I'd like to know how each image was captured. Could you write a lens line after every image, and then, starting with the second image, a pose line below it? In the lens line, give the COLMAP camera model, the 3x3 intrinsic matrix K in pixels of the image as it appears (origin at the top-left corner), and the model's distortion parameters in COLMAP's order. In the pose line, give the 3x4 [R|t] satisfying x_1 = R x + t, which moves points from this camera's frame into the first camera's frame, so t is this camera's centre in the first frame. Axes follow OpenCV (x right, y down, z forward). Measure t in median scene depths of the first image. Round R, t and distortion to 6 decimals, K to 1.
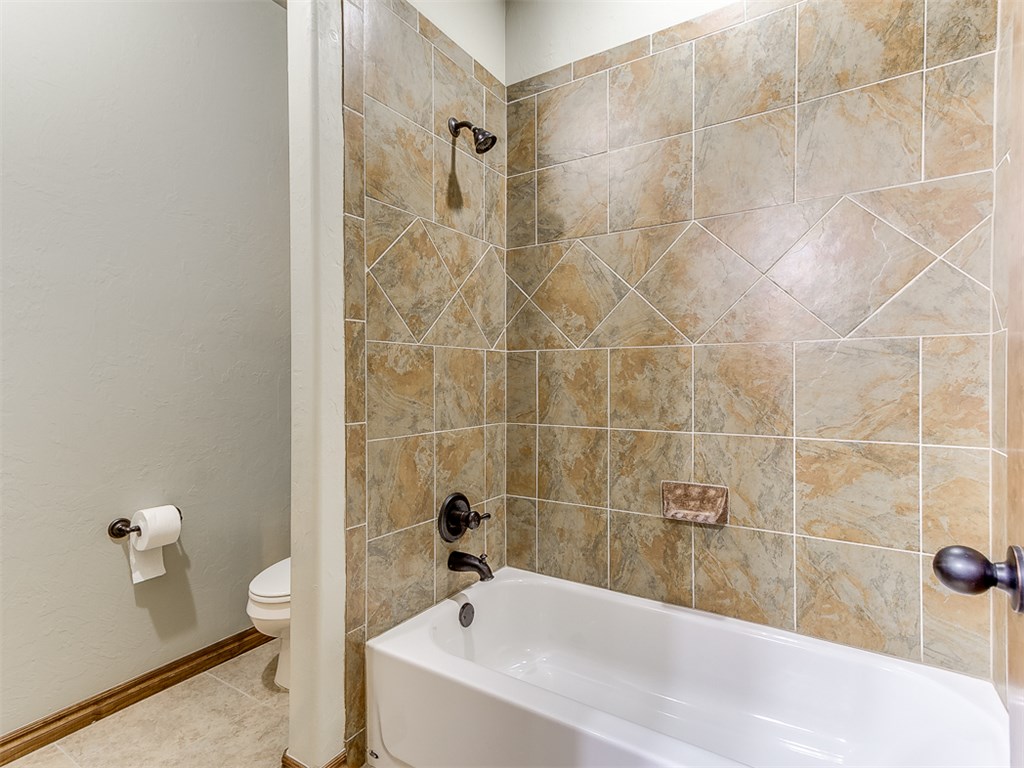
lens RADIAL K [[533.2, 0, 508.2], [0, 533.2, 385.3], [0, 0, 1]] dist [0.021677, 0.000392]
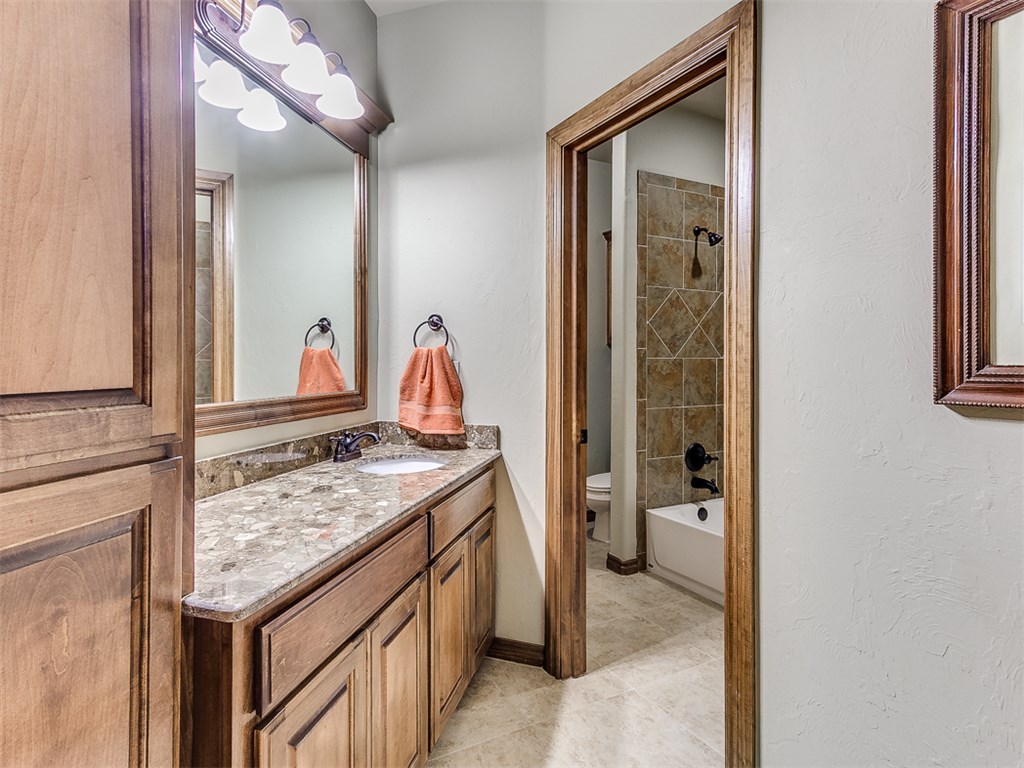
lens RADIAL K [[533.2, 0, 508.2], [0, 533.2, 385.3], [0, 0, 1]] dist [0.021677, 0.000392]
pose [[0.892056, 0.007986, -0.451854, 0.149392], [-0.001335, 0.999886, 0.015036, -0.009944], [0.451922, -0.012810, 0.891965, -0.872211]]
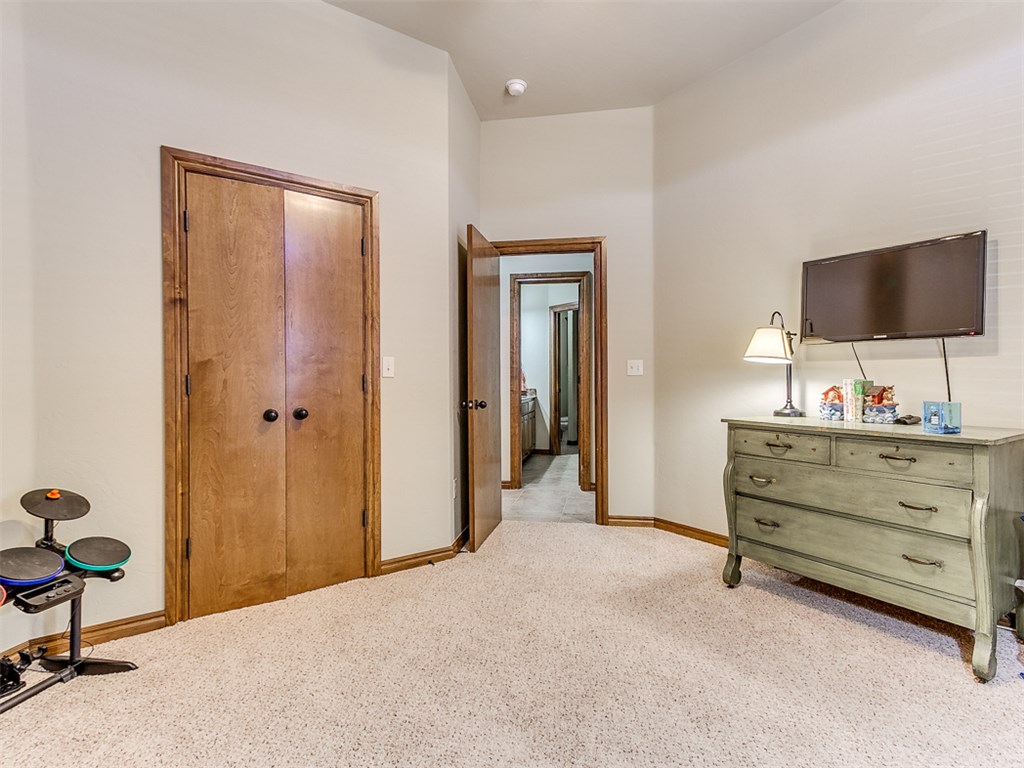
lens RADIAL K [[533.2, 0, 508.2], [0, 533.2, 385.3], [0, 0, 1]] dist [0.021677, 0.000392]
pose [[0.923046, -0.003089, -0.384677, 1.185743], [0.006519, 0.999950, 0.007613, 0.055505], [0.384634, -0.009535, 0.923020, -4.403986]]
